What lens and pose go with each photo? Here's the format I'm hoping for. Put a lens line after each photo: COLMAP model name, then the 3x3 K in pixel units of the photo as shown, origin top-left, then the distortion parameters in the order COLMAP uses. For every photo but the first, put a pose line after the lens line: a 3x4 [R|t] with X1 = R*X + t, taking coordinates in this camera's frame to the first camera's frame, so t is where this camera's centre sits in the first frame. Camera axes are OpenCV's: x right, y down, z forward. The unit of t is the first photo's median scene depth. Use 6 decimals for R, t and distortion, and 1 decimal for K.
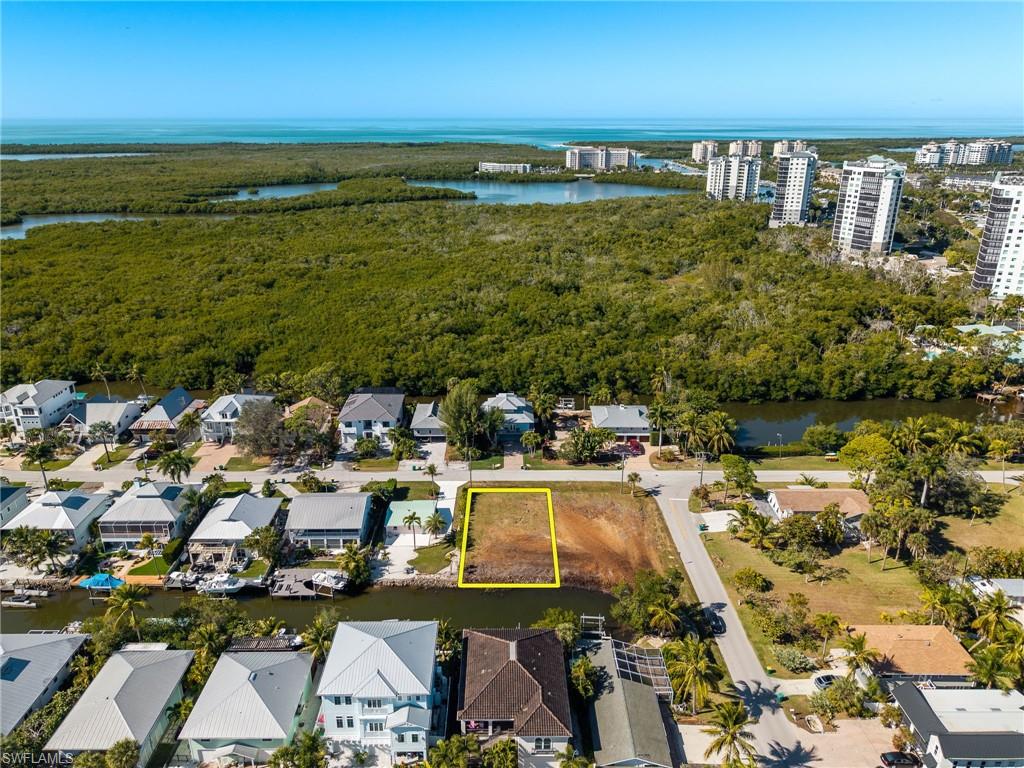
lens RADIAL K [[715.0, 0, 509.7], [0, 715.0, 378.3], [0, 0, 1]] dist [0.030537, -0.032814]
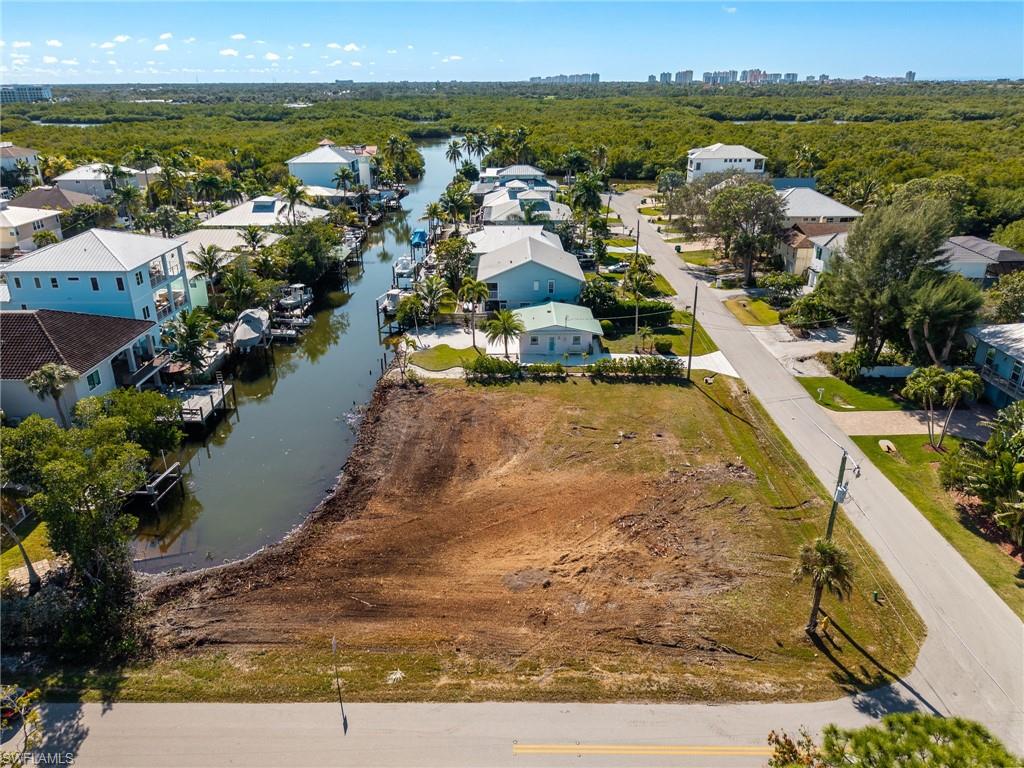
lens RADIAL K [[715.0, 0, 492.6], [0, 715.0, 381.5], [0, 0, 1]] dist [0.030537, -0.032814]
pose [[-0.029739, 0.386291, -0.921898, 0.334839], [-0.338104, 0.864053, 0.372959, 0.029470], [0.940639, 0.322789, 0.104910, 0.751893]]
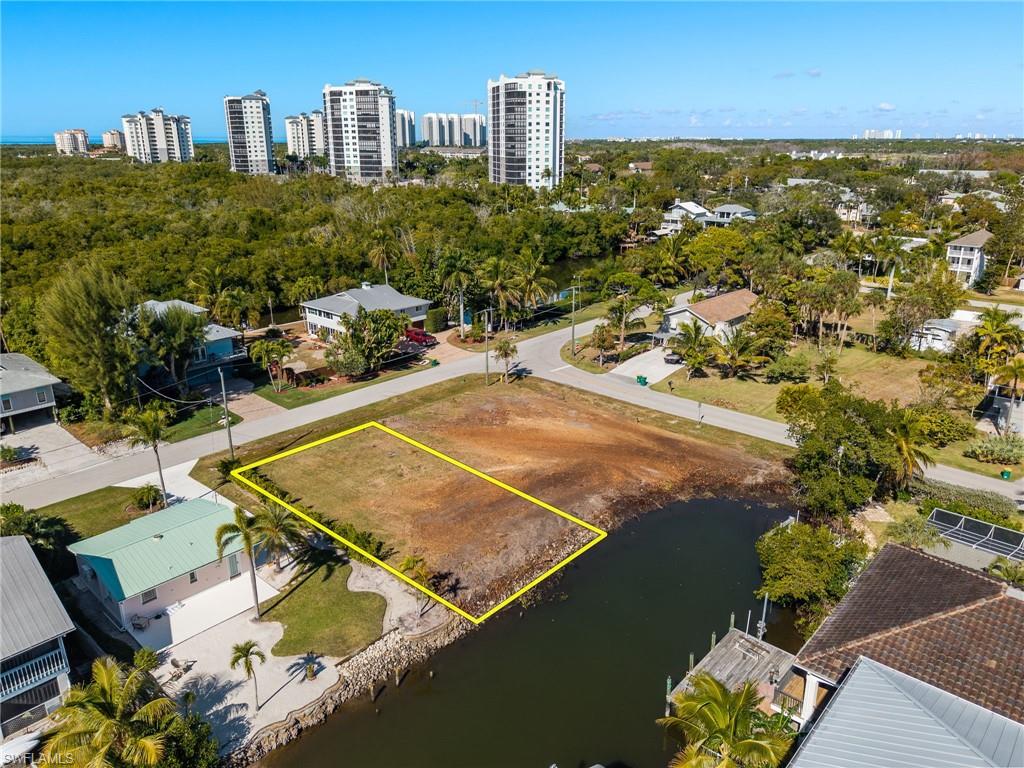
lens RADIAL K [[715.0, 0, 527.9], [0, 715.0, 379.6], [0, 0, 1]] dist [0.030537, -0.032814]
pose [[0.669836, -0.237845, 0.703385, -0.203039], [0.255158, 0.963351, 0.082764, 0.105551], [-0.697291, 0.124036, 0.705975, 0.513170]]
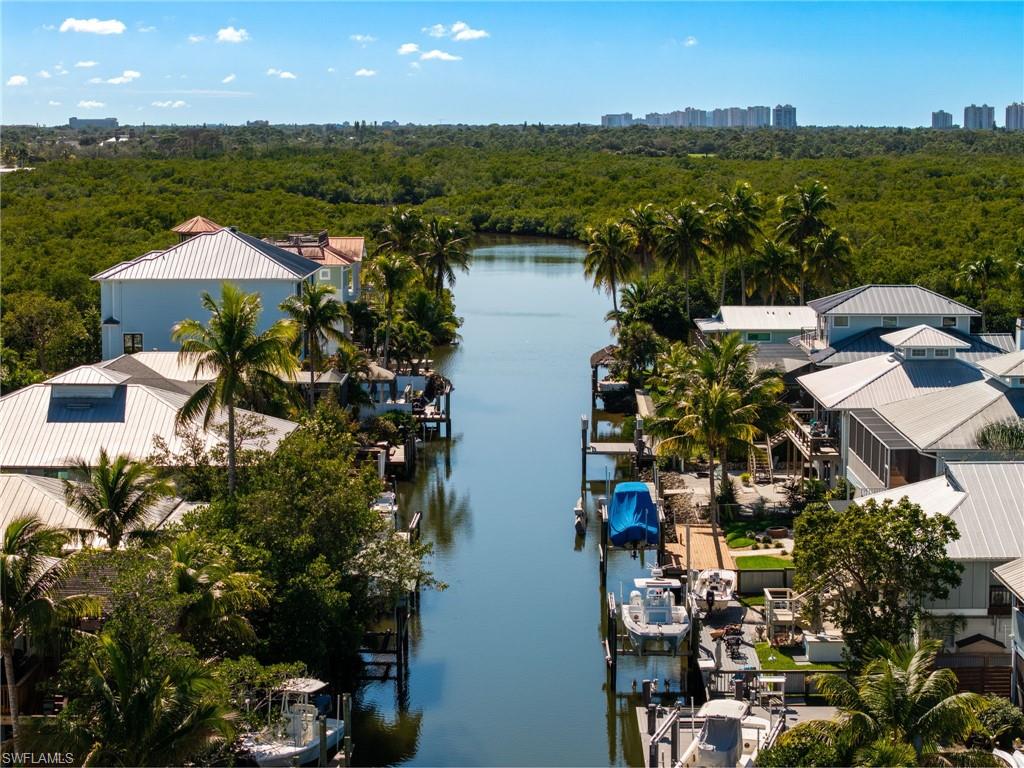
lens RADIAL K [[2148.5, 0, 515.2], [0, 2148.5, 383.2], [0, 0, 1]] dist [-0.150037, 0.000000]
pose [[-0.018926, 0.119756, -0.992623, 0.199685], [-0.341810, 0.932206, 0.118984, 0.106717], [0.939579, 0.341540, 0.023291, 0.652060]]
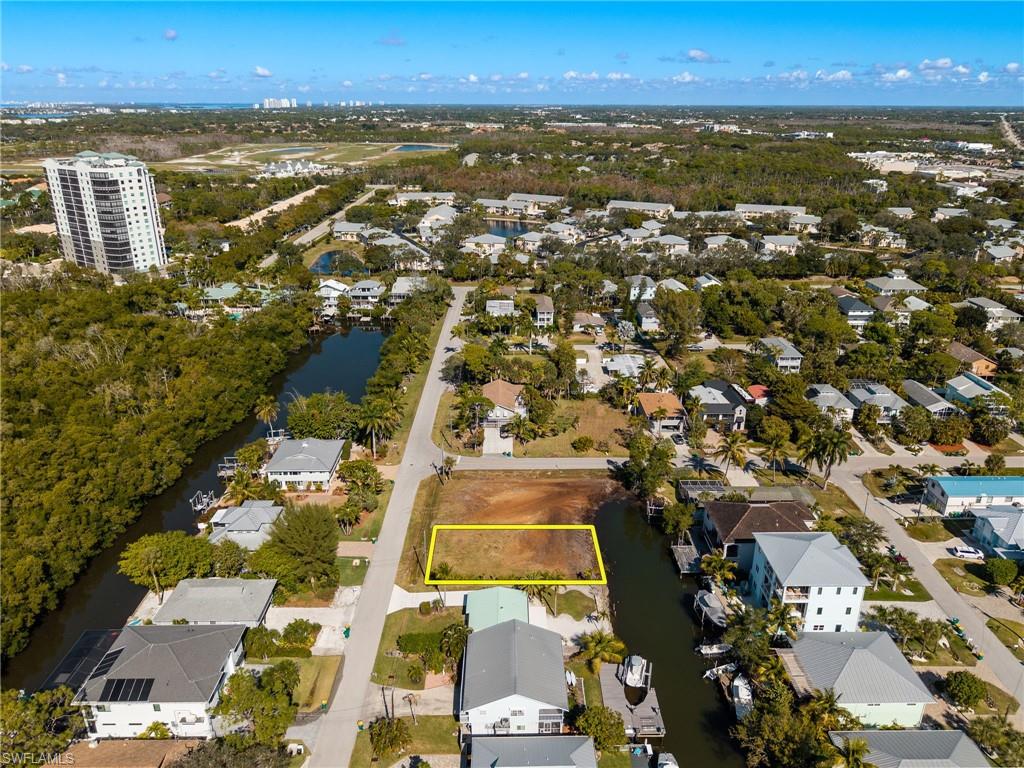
lens RADIAL K [[715.0, 0, 518.8], [0, 715.0, 367.8], [0, 0, 1]] dist [0.030537, -0.032814]
pose [[-0.009374, -0.348057, 0.937427, -0.649947], [0.340192, 0.880438, 0.330300, -0.249156], [-0.940309, 0.322001, 0.110153, 0.665357]]
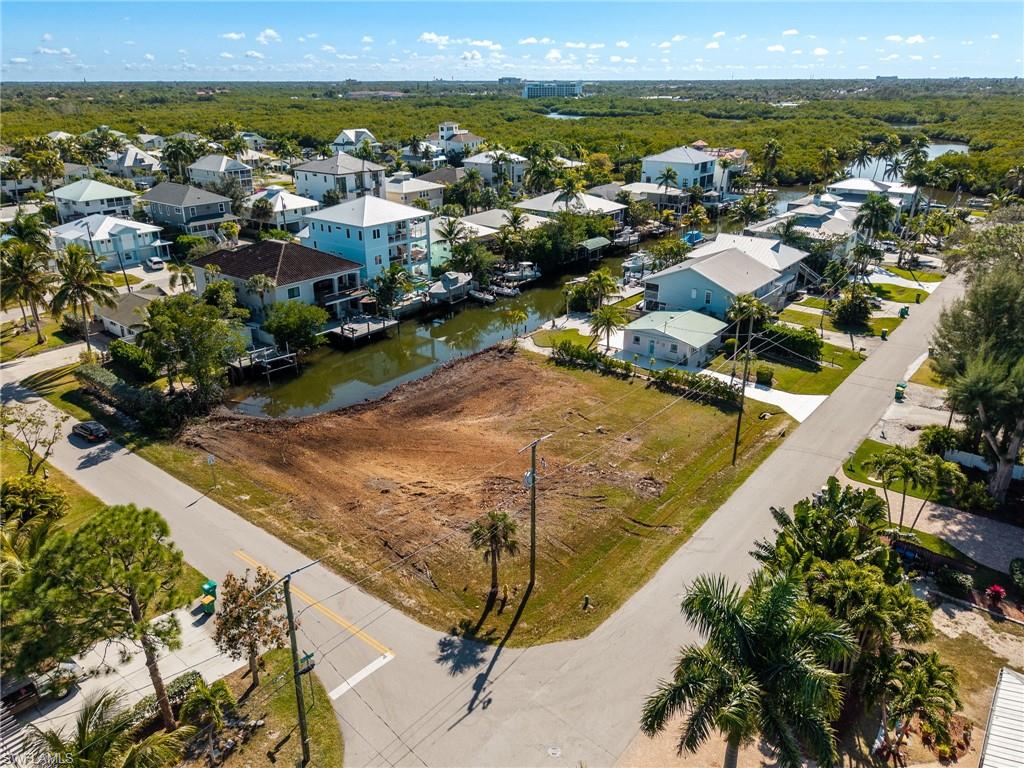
lens RADIAL K [[715.0, 0, 493.5], [0, 715.0, 380.2], [0, 0, 1]] dist [0.030537, -0.032814]
pose [[-0.639729, 0.298647, -0.708207, 0.312857], [-0.261168, 0.782133, 0.565737, -0.055655], [0.722868, 0.546880, -0.422356, 0.960382]]
